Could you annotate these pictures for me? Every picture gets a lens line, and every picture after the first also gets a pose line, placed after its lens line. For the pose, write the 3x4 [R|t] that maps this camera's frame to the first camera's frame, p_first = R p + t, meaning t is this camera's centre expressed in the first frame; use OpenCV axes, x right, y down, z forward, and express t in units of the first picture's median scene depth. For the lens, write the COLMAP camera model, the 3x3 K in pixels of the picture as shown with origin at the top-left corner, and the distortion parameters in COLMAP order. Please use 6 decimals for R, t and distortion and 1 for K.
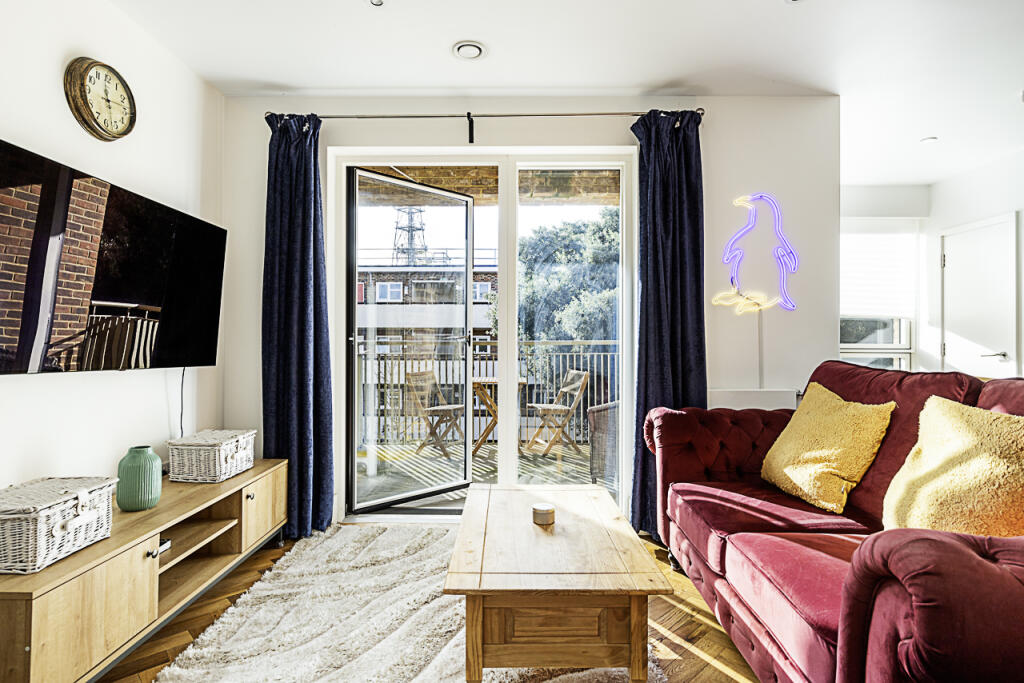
lens RADIAL K [[525.3, 0, 515.2], [0, 525.3, 337.7], [0, 0, 1]] dist [0.002091, -0.000870]
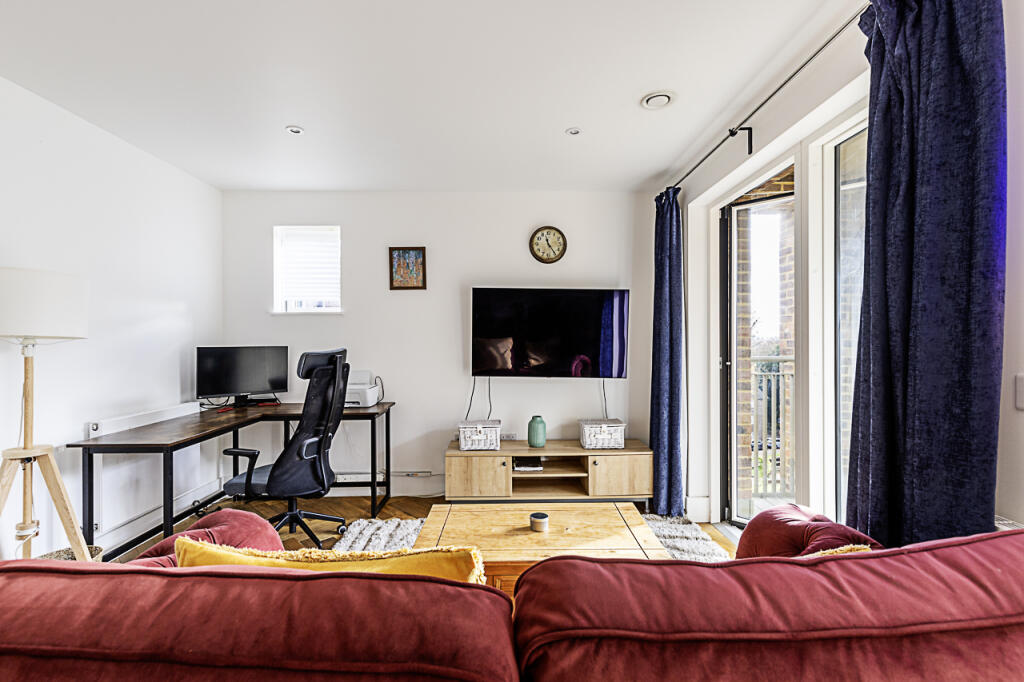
lens RADIAL K [[465.7, 0, 512.0], [0, 465.7, 341.0], [0, 0, 1]] dist [0.000096, 0.000000]
pose [[0.007347, -0.000761, -0.999973, 0.743361], [0.011658, 0.999932, -0.000675, -0.056885], [0.999905, -0.011652, 0.007355, 0.615229]]
